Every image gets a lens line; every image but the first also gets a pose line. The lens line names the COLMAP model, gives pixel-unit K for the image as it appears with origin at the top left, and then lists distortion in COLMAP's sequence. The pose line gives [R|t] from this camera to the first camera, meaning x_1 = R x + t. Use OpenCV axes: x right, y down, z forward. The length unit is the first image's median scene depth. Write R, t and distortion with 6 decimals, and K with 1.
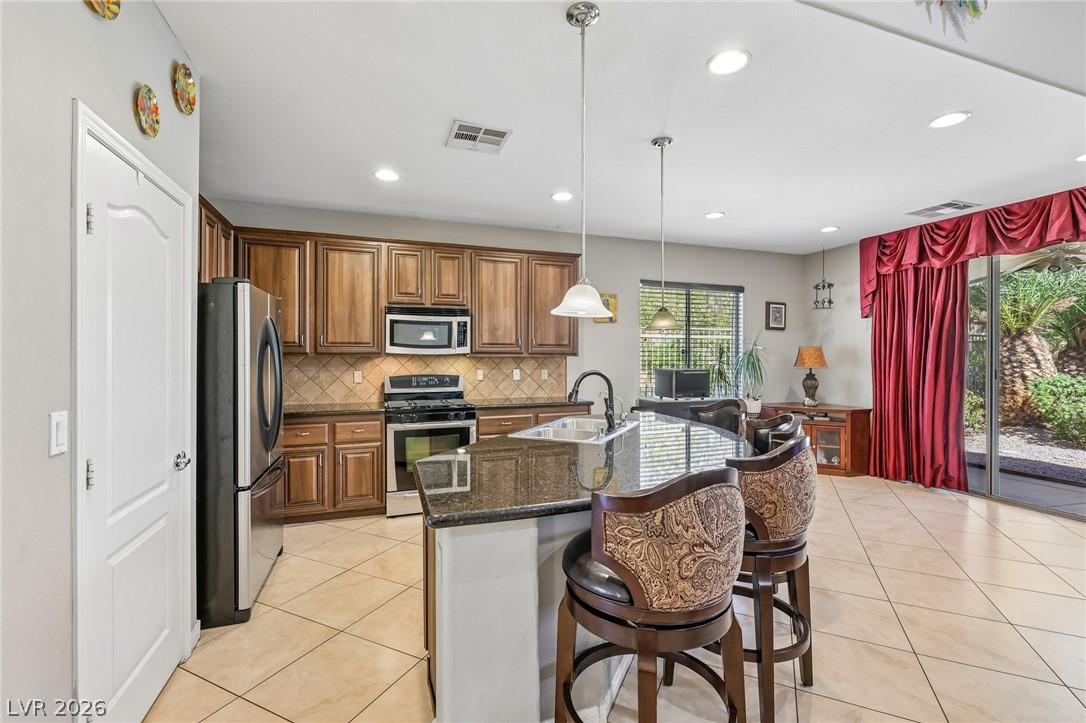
lens RADIAL K [[476.7, 0, 540.7], [0, 476.7, 355.8], [0, 0, 1]] dist [0.001730, -0.000483]
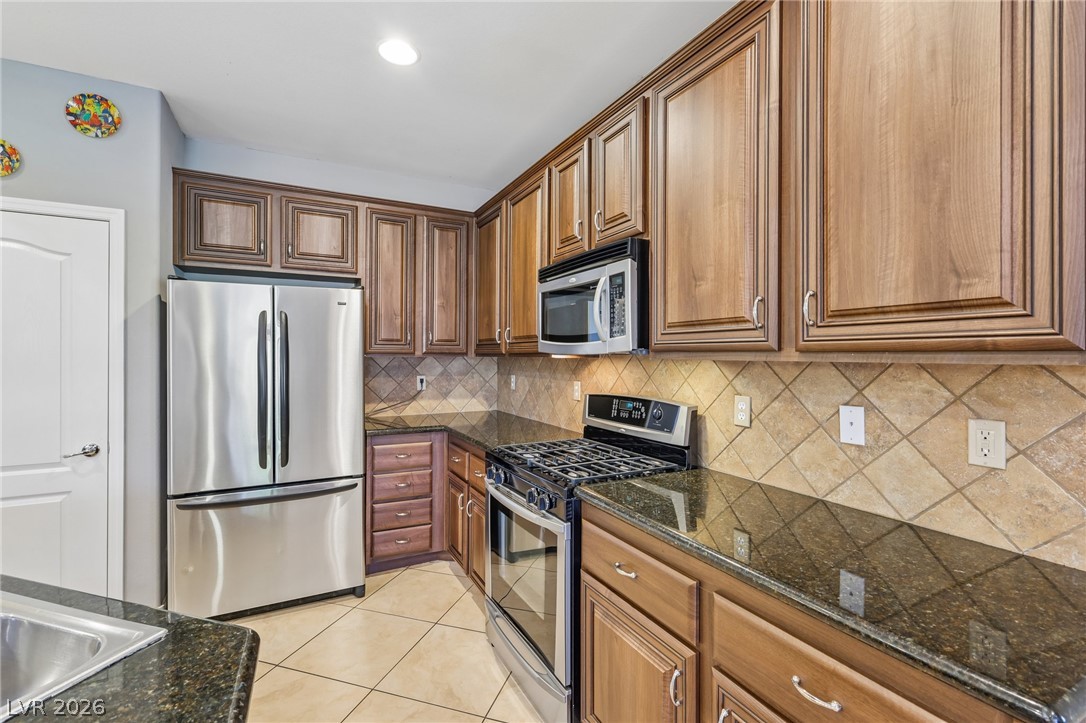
lens RADIAL K [[476.7, 0, 542.5], [0, 476.7, 354.9], [0, 0, 1]] dist [0.001730, -0.000483]
pose [[0.140231, -0.001295, -0.990118, 0.219109], [-0.003735, 0.999991, -0.001837, -0.001409], [0.990112, 0.003956, 0.140225, 0.830577]]
